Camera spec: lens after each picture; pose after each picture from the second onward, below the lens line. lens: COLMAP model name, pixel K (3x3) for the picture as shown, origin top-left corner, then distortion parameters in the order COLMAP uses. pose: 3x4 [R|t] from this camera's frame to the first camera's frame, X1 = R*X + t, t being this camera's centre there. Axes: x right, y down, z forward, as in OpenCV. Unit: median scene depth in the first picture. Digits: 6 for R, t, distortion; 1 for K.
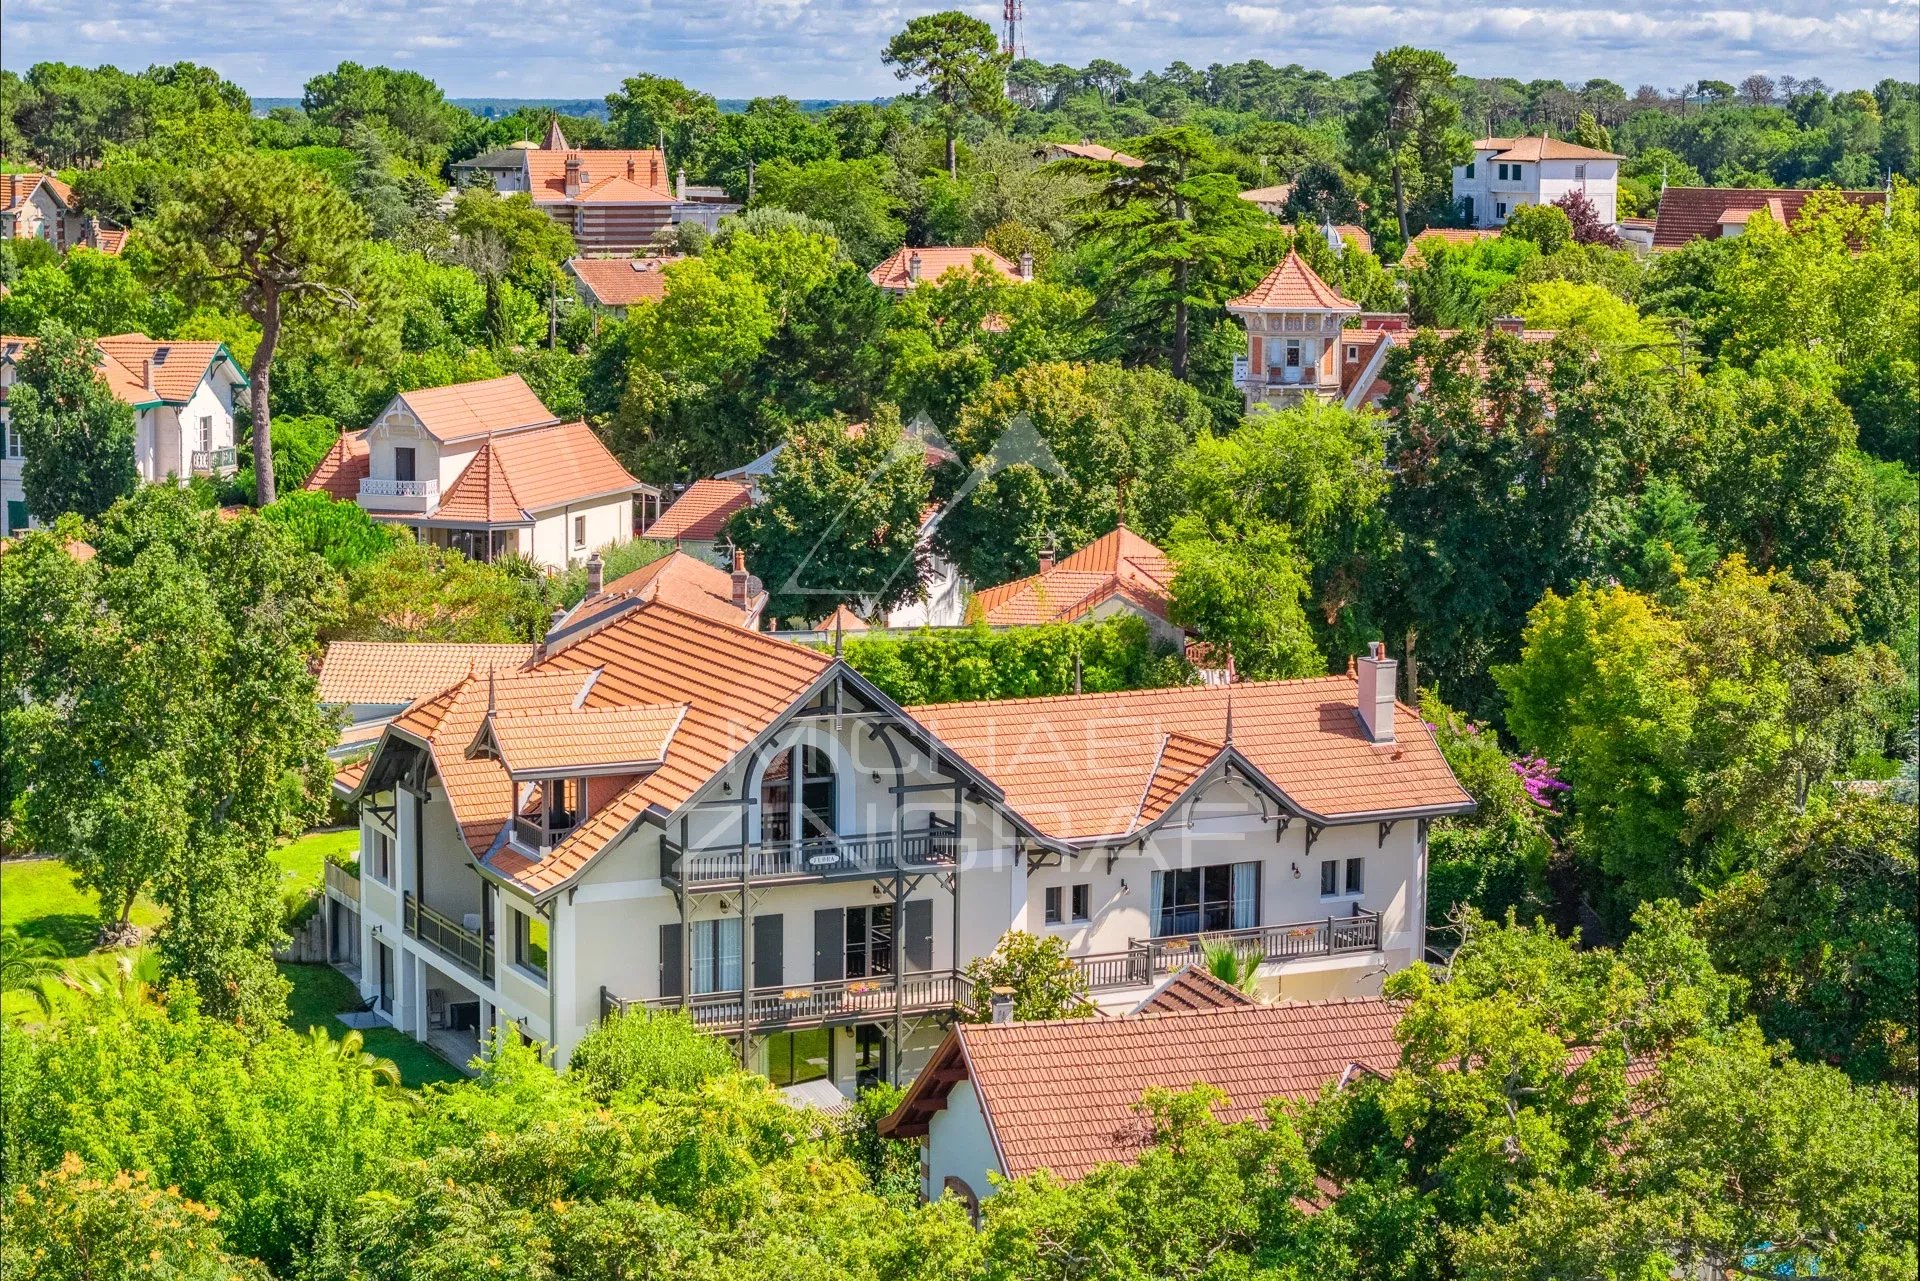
lens RADIAL K [[3975.2, 0, 961.0], [0, 3975.2, 642.3], [0, 0, 1]] dist [-0.223599, 0.000000]
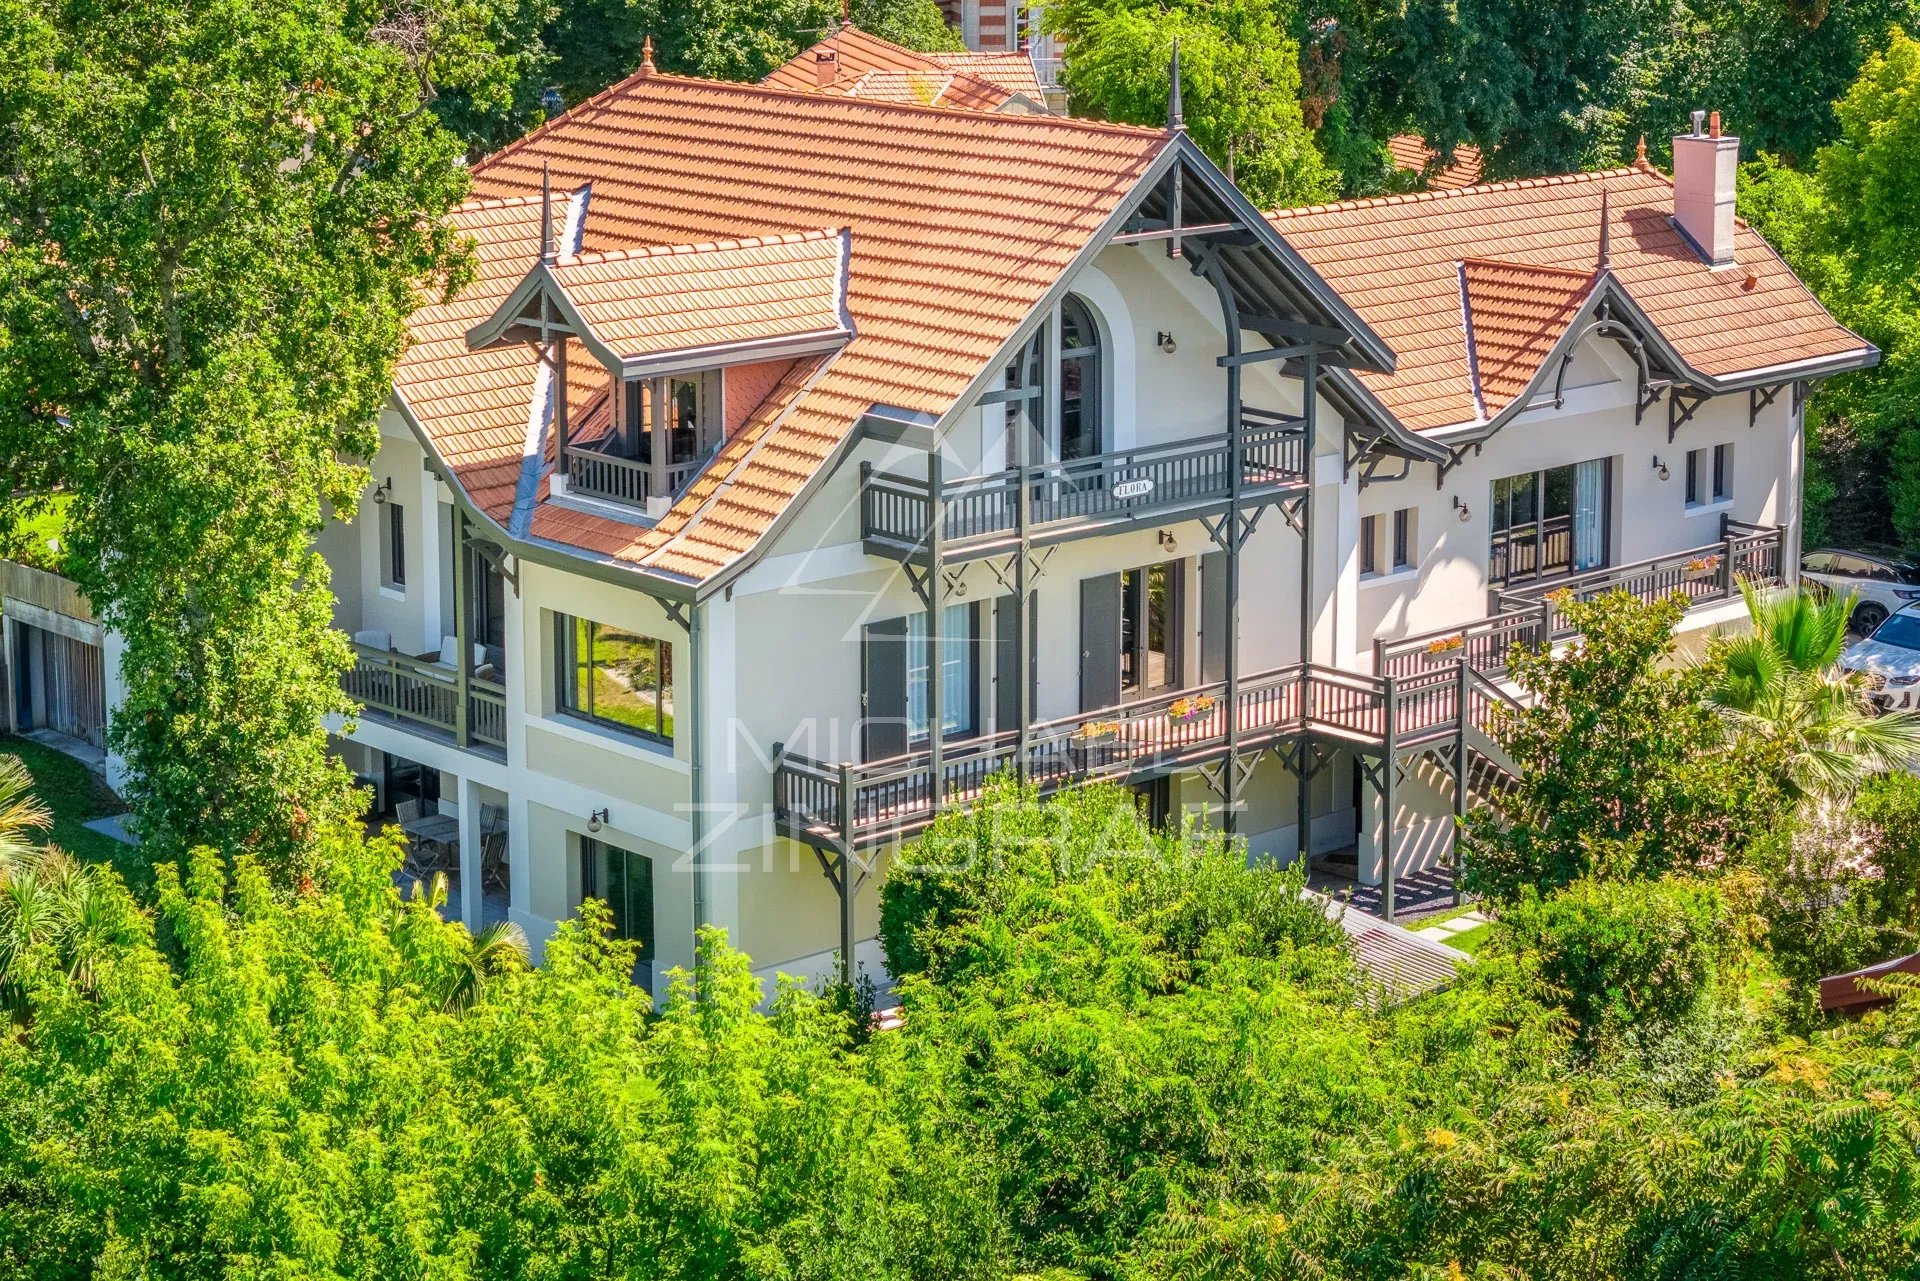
lens RADIAL K [[3975.2, 0, 957.8], [0, 3975.2, 637.3], [0, 0, 1]] dist [-0.223599, 0.000000]
pose [[0.961445, -0.071718, 0.265482, -0.200790], [0.047705, 0.994254, 0.095827, 0.019328], [-0.270829, -0.079467, 0.959342, 0.440208]]
